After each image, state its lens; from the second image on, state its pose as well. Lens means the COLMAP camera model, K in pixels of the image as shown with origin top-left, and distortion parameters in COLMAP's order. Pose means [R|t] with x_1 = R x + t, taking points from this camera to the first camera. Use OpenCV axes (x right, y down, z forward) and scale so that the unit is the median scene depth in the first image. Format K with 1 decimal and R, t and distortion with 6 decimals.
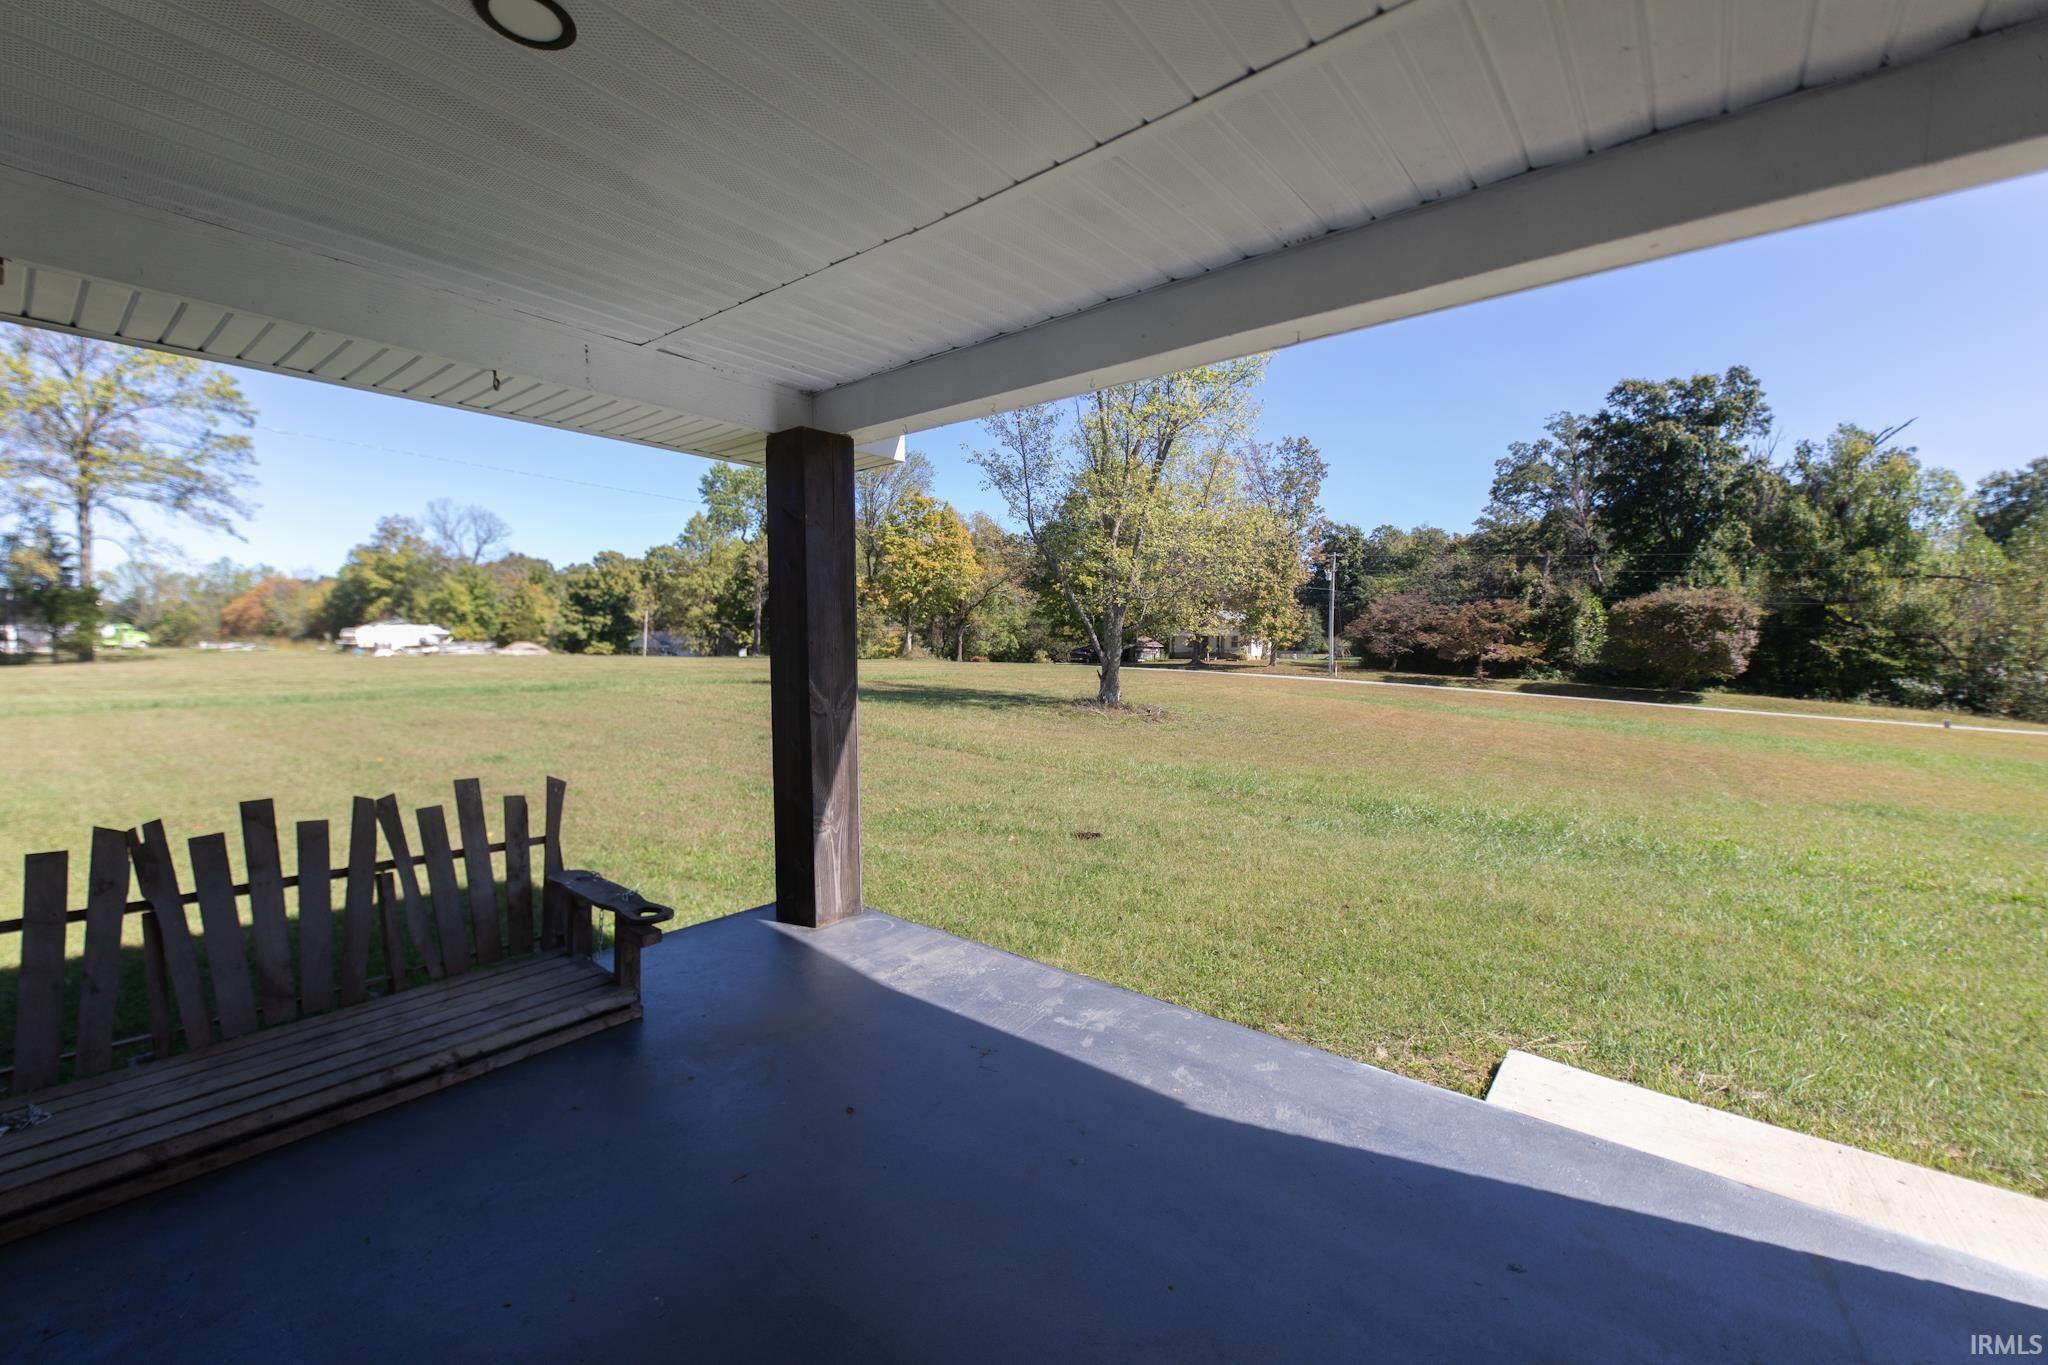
lens RADIAL K [[807.3, 0, 1010.6], [0, 807.3, 706.8], [0, 0, 1]] dist [0.002605, -0.000338]
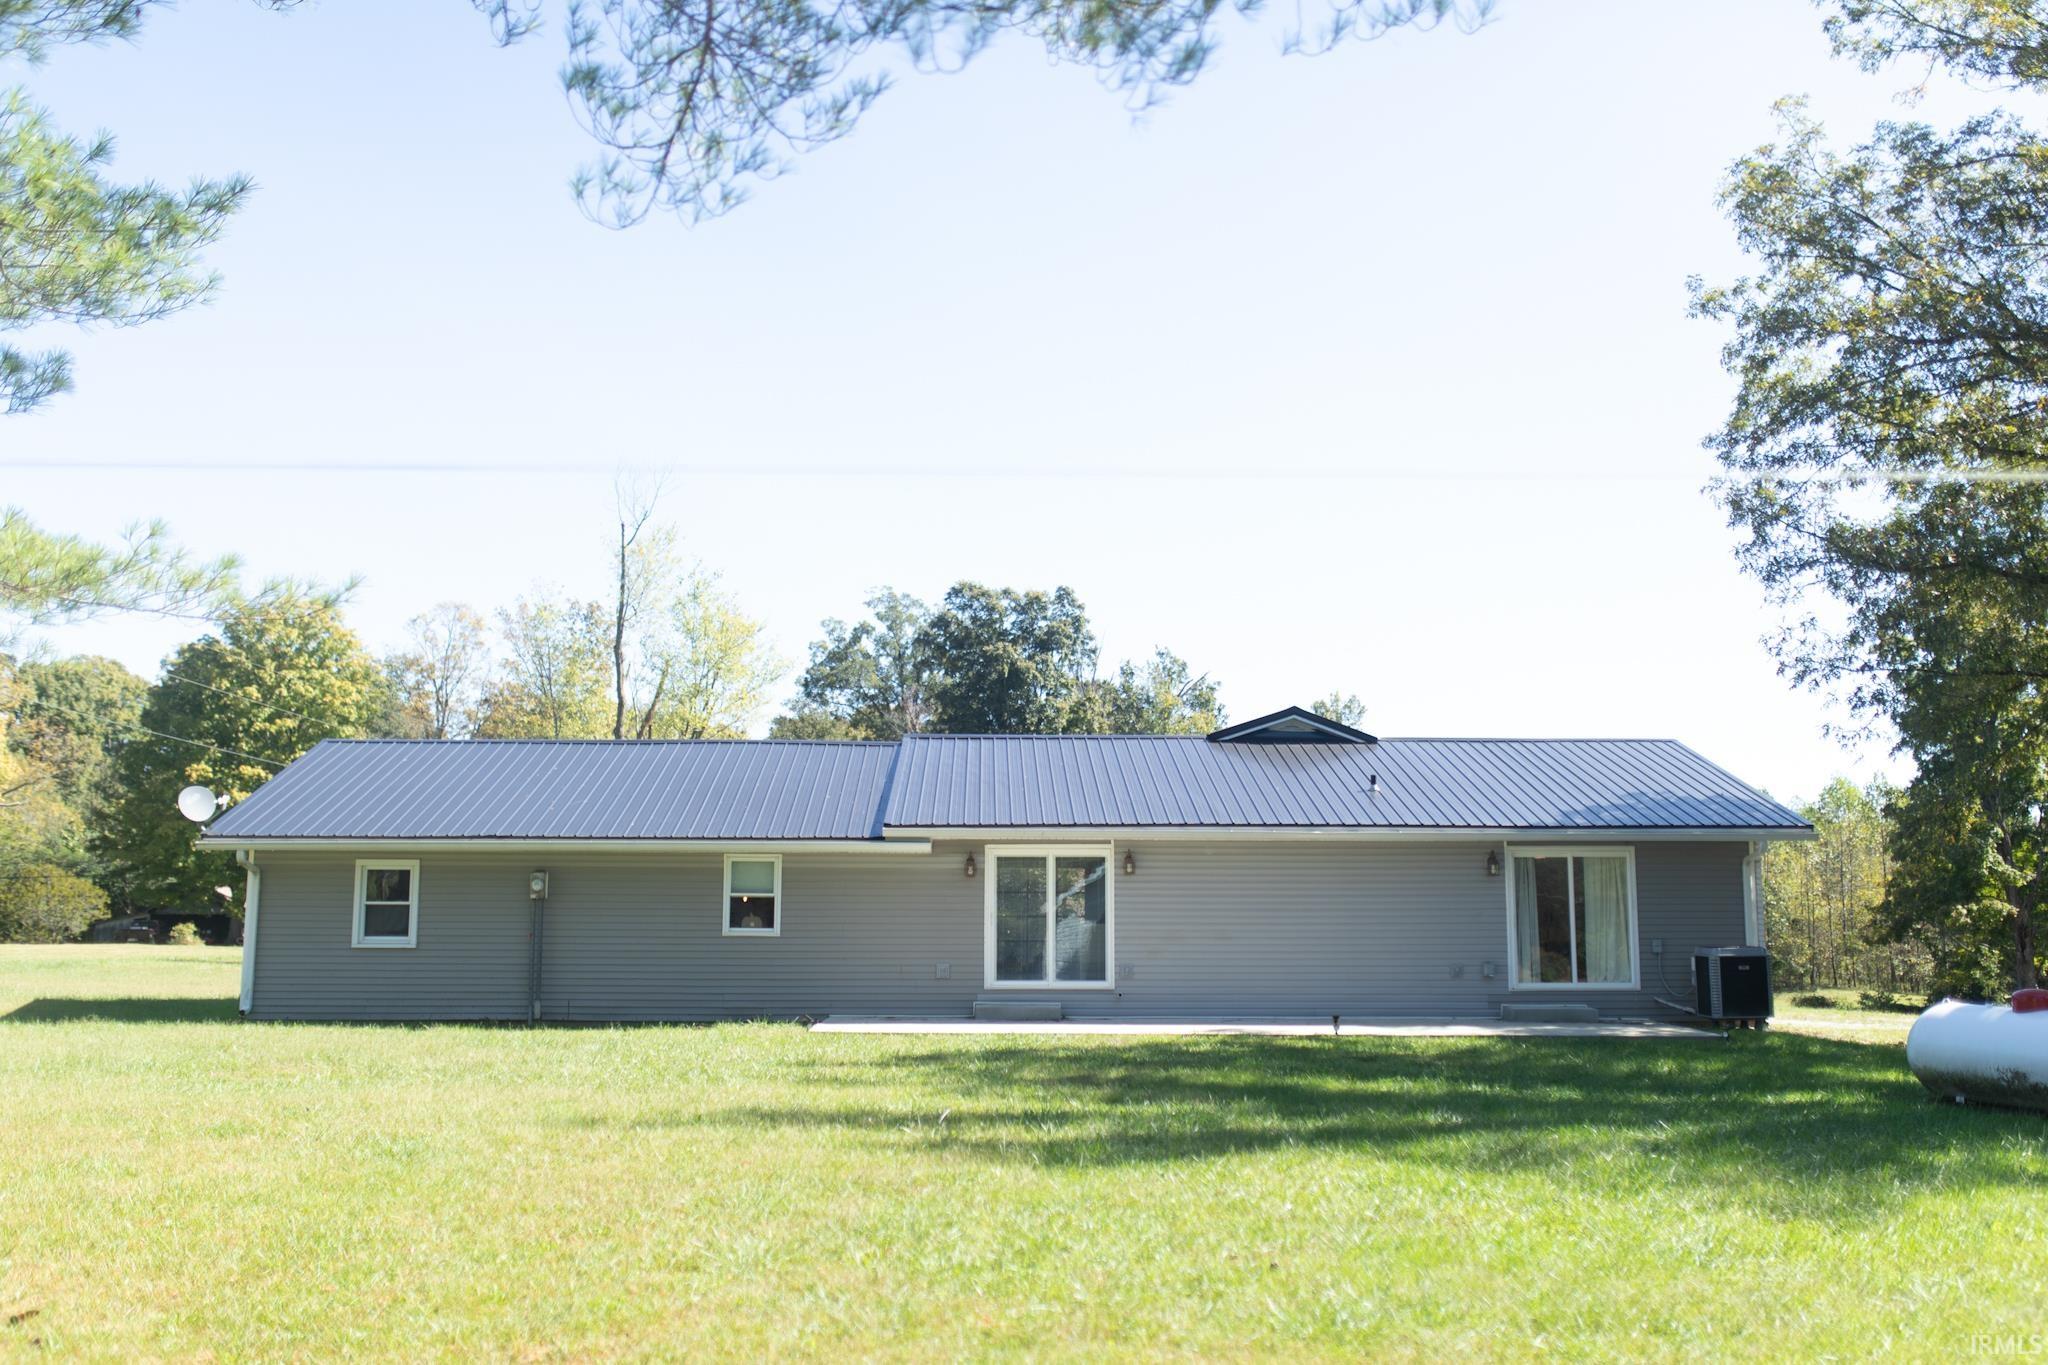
lens RADIAL K [[1927.2, 0, 1024.0], [0, 1927.2, 682.5], [0, 0, 1]] dist [-0.004485, 0.015051]
pose [[0.756814, 0.075441, 0.649262, -0.443415], [0.046236, 0.984650, -0.168307, 0.025275], [-0.651993, 0.157396, 0.741708, -0.461987]]
